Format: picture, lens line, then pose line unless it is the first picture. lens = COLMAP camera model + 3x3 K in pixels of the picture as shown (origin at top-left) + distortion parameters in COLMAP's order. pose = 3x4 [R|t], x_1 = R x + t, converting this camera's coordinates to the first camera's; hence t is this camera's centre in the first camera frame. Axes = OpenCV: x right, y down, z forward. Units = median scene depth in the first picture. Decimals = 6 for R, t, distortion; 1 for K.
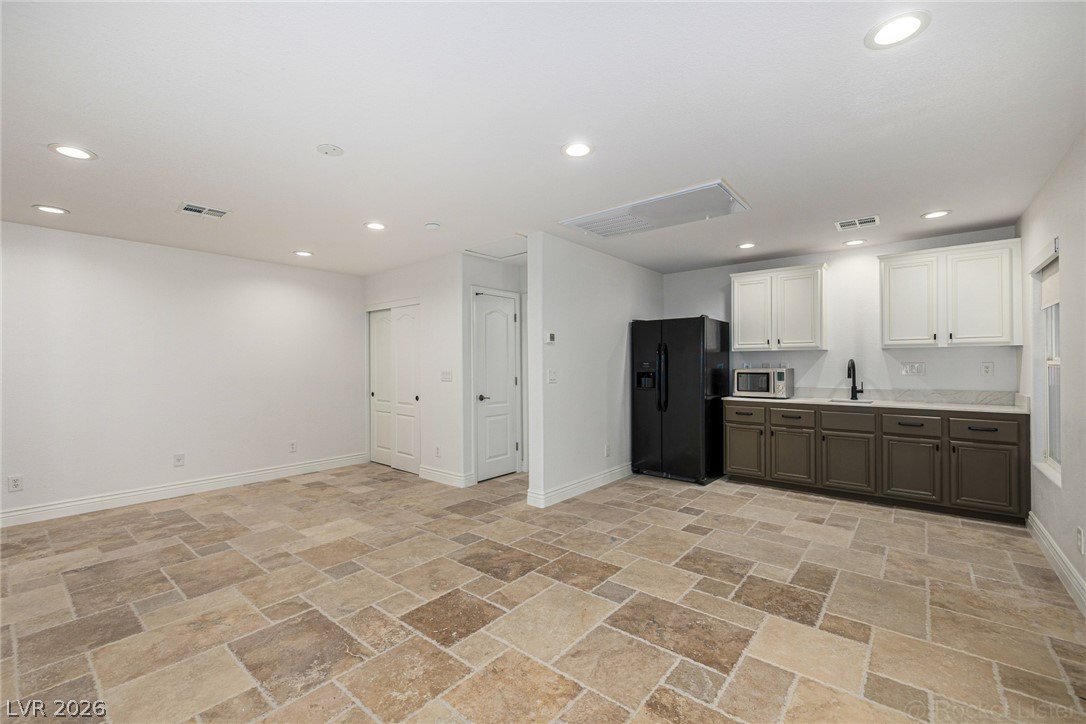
lens RADIAL K [[457.1, 0, 538.2], [0, 457.1, 363.2], [0, 0, 1]] dist [0.004284, -0.001269]
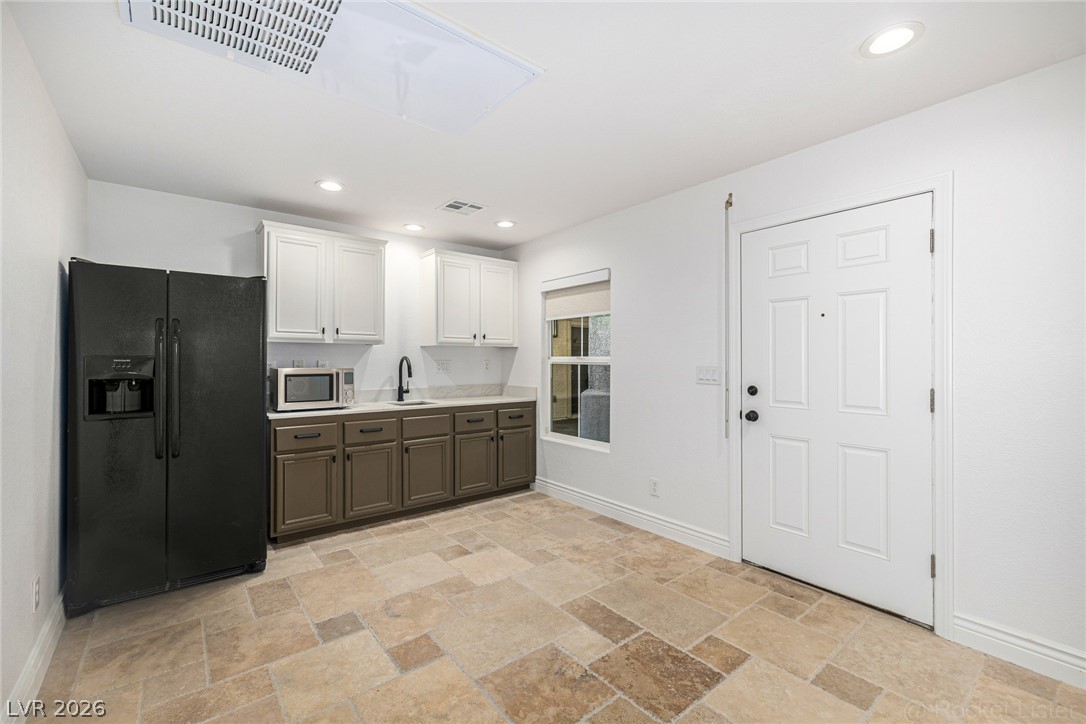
lens RADIAL K [[457.1, 0, 540.7], [0, 457.1, 363.6], [0, 0, 1]] dist [0.004284, -0.001269]
pose [[0.204231, -0.003302, 0.978917, -0.179907], [-0.002673, 0.999989, 0.003931, 0.002237], [-0.978919, -0.003419, 0.204220, 0.739101]]
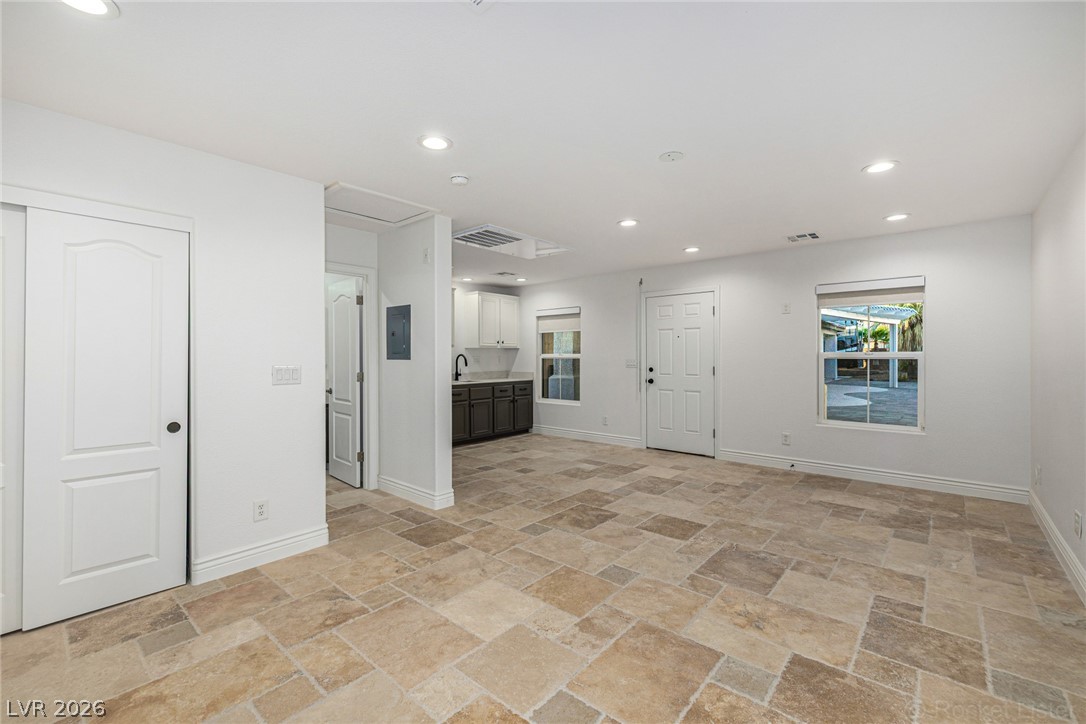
lens RADIAL K [[457.1, 0, 539.4], [0, 457.1, 362.2], [0, 0, 1]] dist [0.004284, -0.001269]
pose [[0.024248, -0.007304, 0.999679, -1.109193], [0.000037, 0.999973, 0.007306, 0.010597], [-0.999706, -0.000140, 0.024248, 0.930629]]
